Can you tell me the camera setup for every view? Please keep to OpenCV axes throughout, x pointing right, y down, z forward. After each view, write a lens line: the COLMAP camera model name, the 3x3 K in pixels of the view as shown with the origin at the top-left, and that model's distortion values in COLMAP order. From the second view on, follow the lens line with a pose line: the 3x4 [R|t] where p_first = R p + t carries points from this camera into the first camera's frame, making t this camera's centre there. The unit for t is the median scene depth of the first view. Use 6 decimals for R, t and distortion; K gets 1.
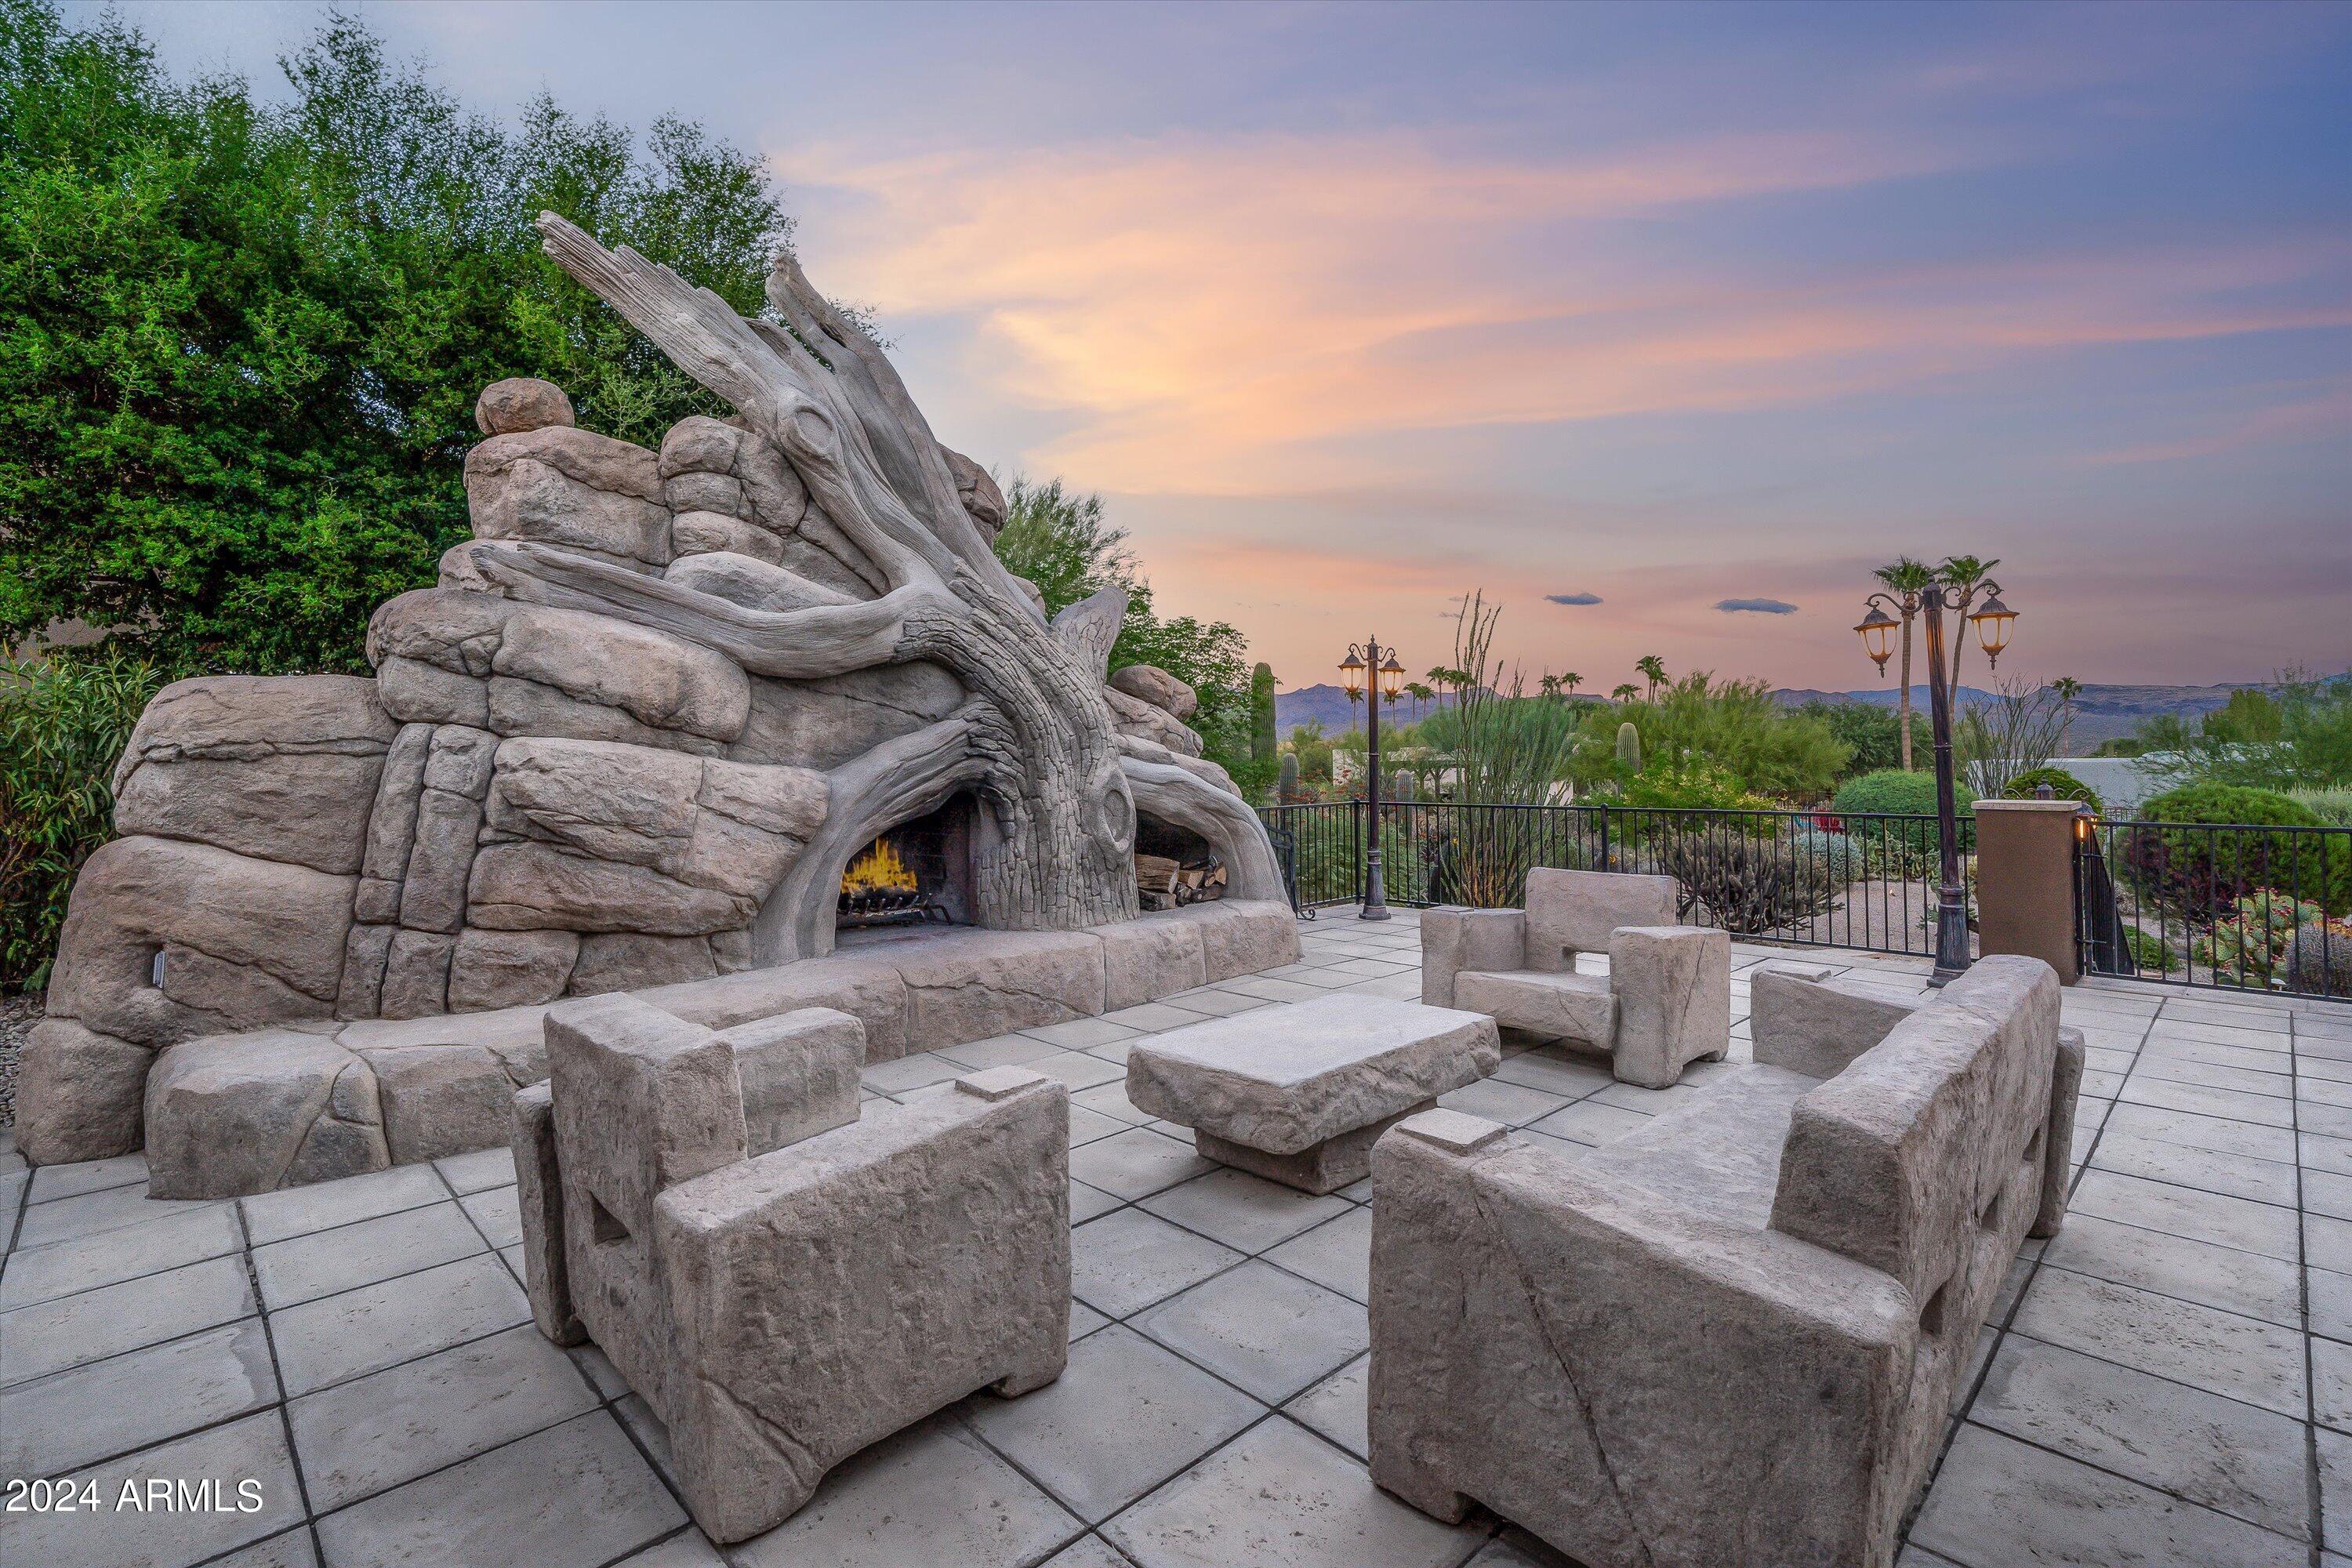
lens RADIAL K [[1085.0, 0, 1165.7], [0, 1085.0, 730.9], [0, 0, 1]] dist [-0.000503, -0.000246]
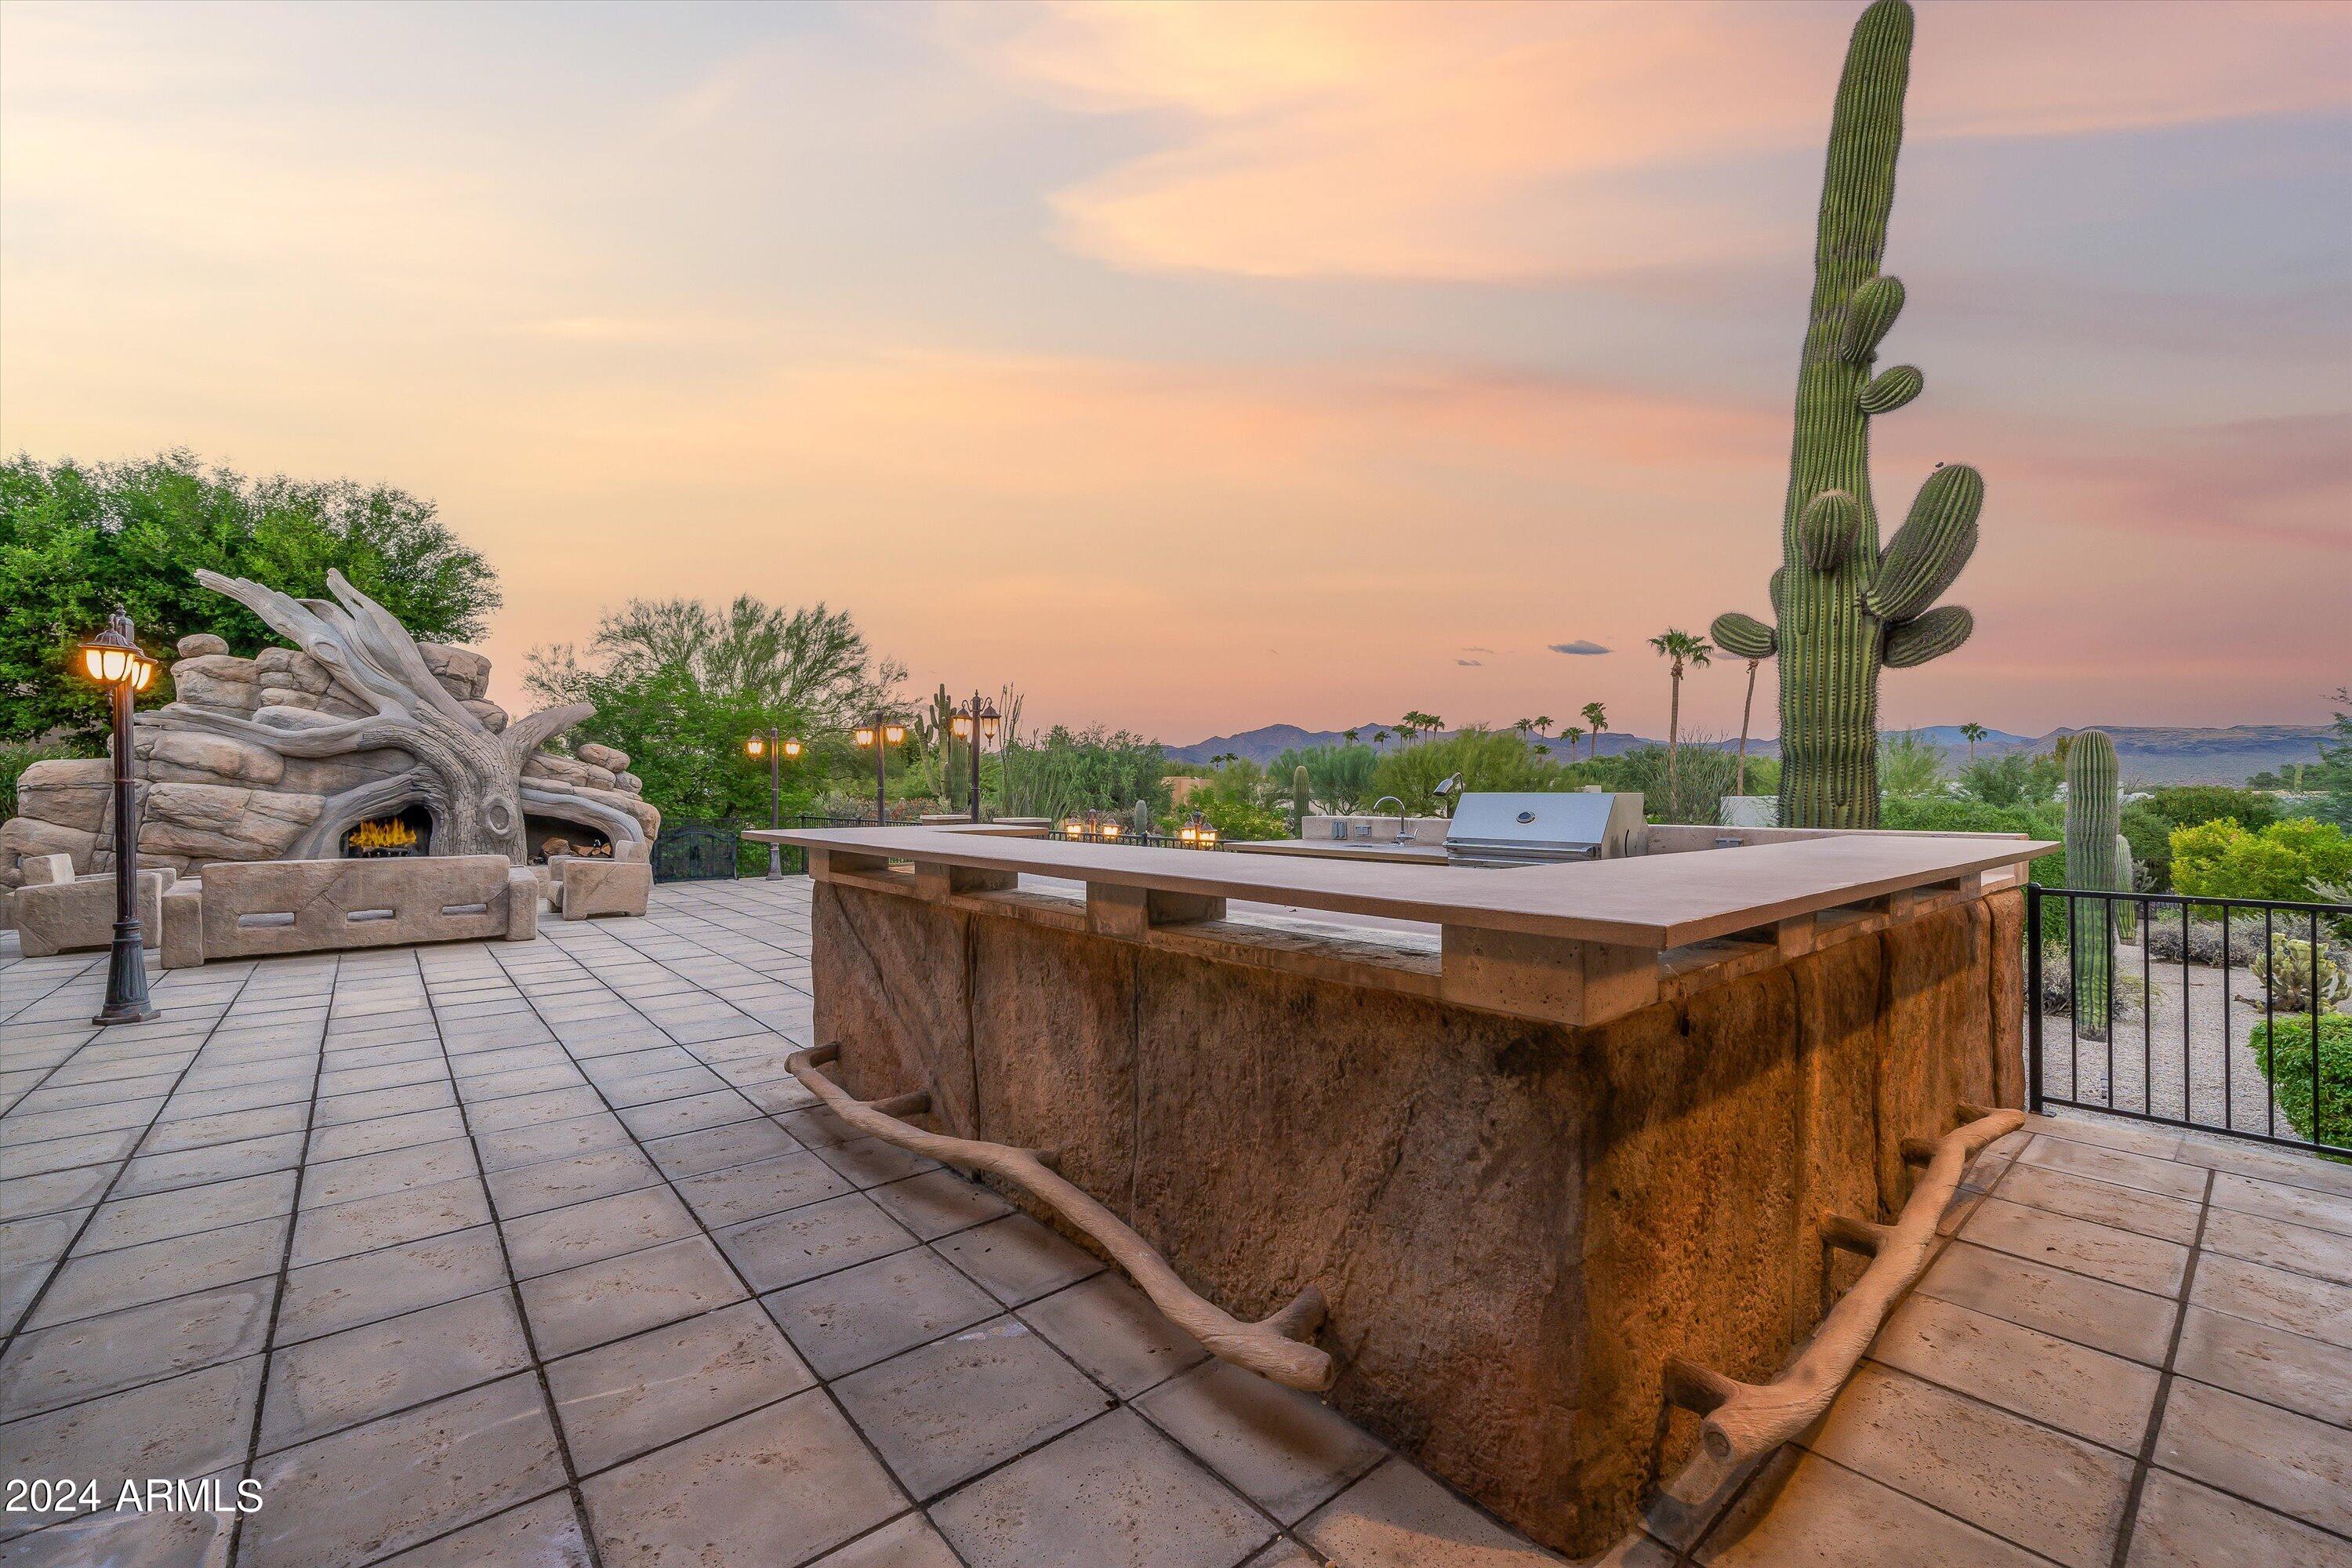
lens RADIAL K [[965.3, 0, 1176.0], [0, 965.3, 784.0], [0, 0, 1]] dist [-0.001009, -0.000068]
pose [[0.997673, 0.006896, -0.067824, 1.717975], [-0.005526, 0.999777, 0.020375, -0.044000], [0.067949, -0.019953, 0.997489, -1.001707]]
